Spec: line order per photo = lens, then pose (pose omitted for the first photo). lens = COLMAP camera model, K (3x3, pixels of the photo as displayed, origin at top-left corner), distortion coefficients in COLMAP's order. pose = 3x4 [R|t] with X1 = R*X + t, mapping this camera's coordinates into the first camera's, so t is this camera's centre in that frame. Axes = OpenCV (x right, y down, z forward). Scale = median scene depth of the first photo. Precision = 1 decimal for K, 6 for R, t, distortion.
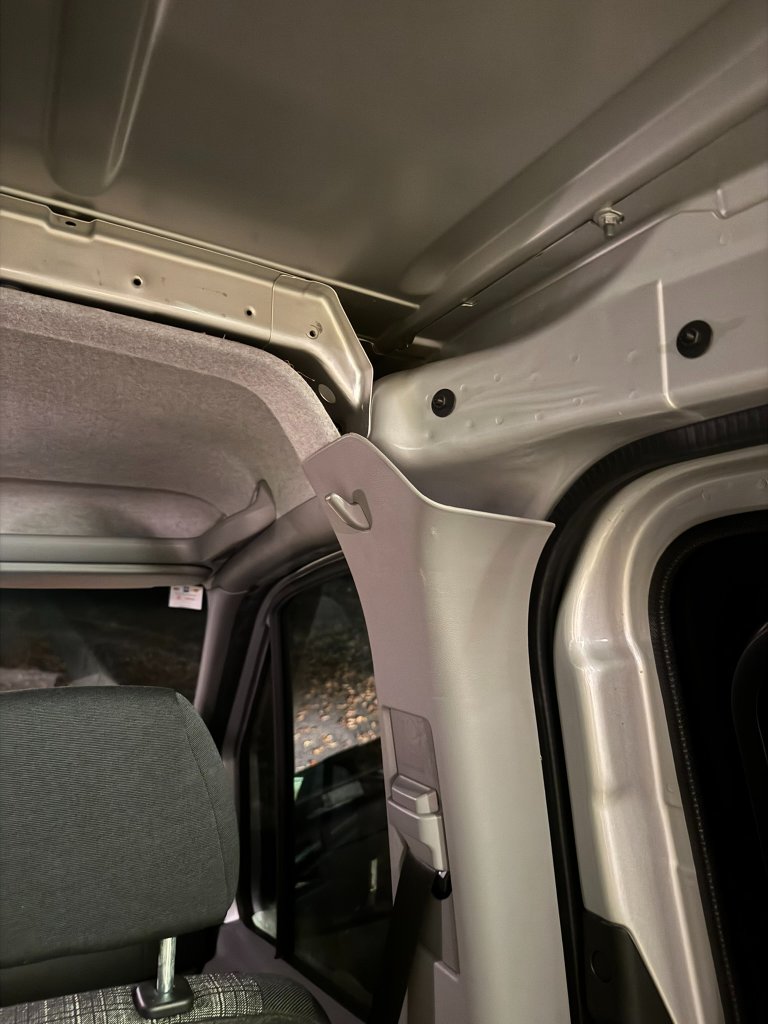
lens RADIAL K [[702.2, 0, 384.0], [0, 702.2, 512.0], [0, 0, 1]] dist [-0.003588, -0.005591]
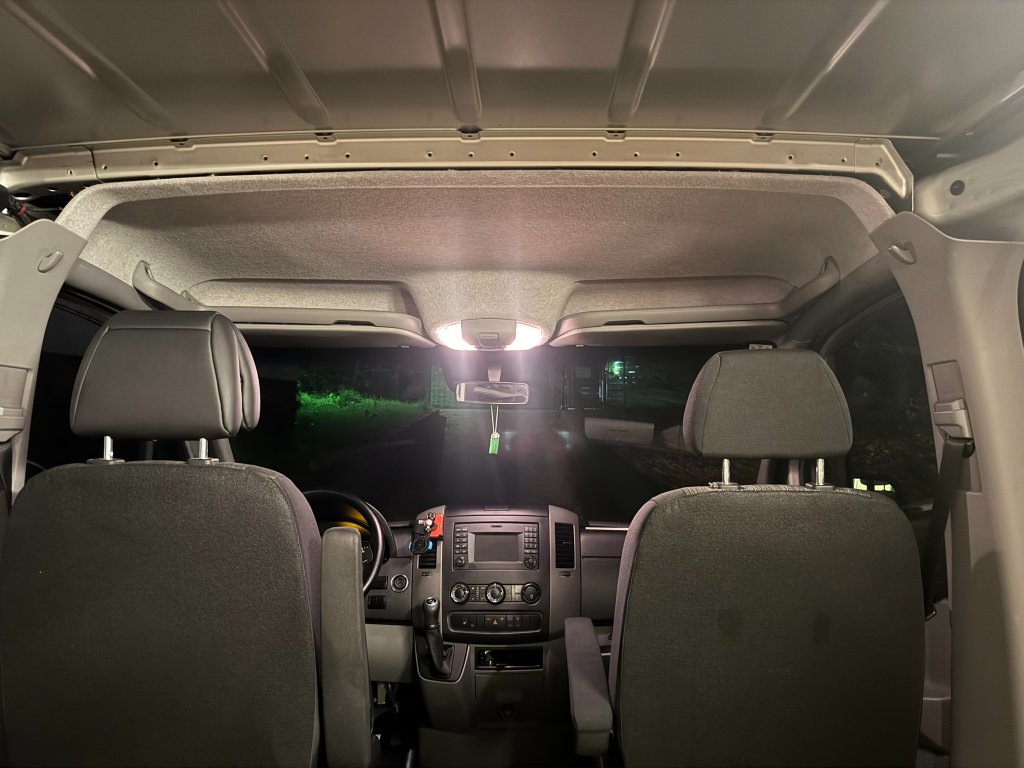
lens RADIAL K [[702.2, 0, 512.0], [0, 702.2, 384.0], [0, 0, 1]] dist [-0.003588, -0.005591]
pose [[0.874875, -0.045453, -0.482211, -0.077880], [0.074805, 0.996321, 0.041806, 0.197788], [0.478537, -0.072646, 0.875057, -1.236248]]
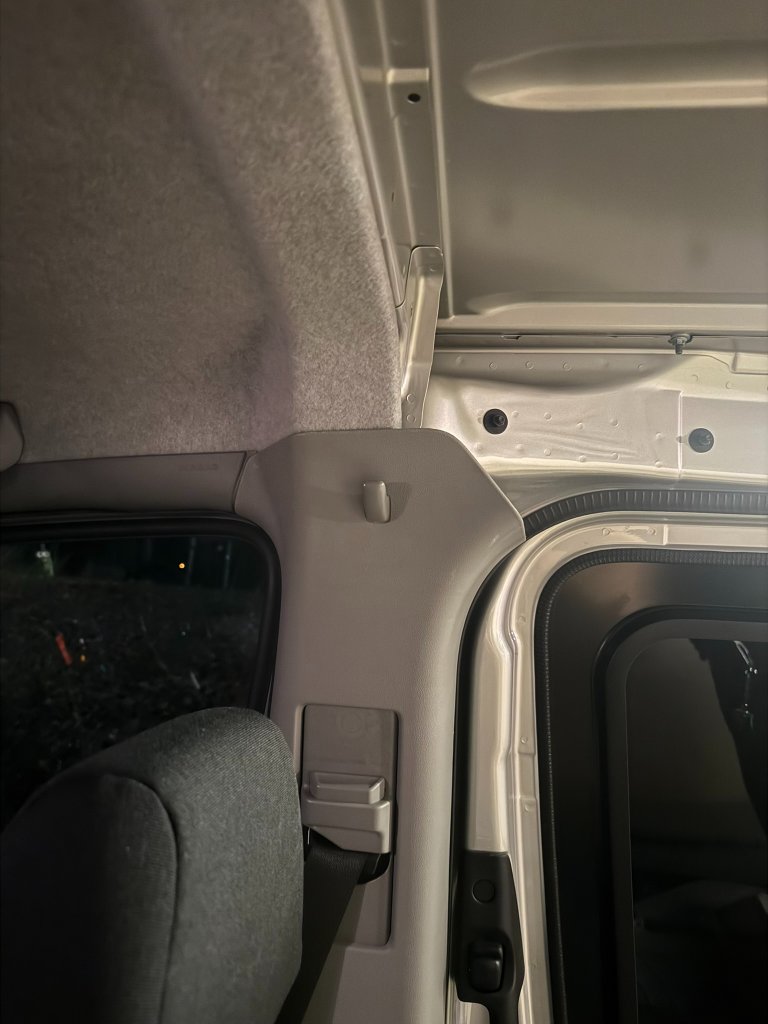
lens RADIAL K [[702.2, 0, 384.0], [0, 702.2, 512.0], [0, 0, 1]] dist [-0.003588, -0.005591]
pose [[0.579579, 0.120613, 0.805941, -0.827415], [-0.149204, 0.987974, -0.040557, 0.053246], [-0.801141, -0.096744, 0.590605, 0.438610]]
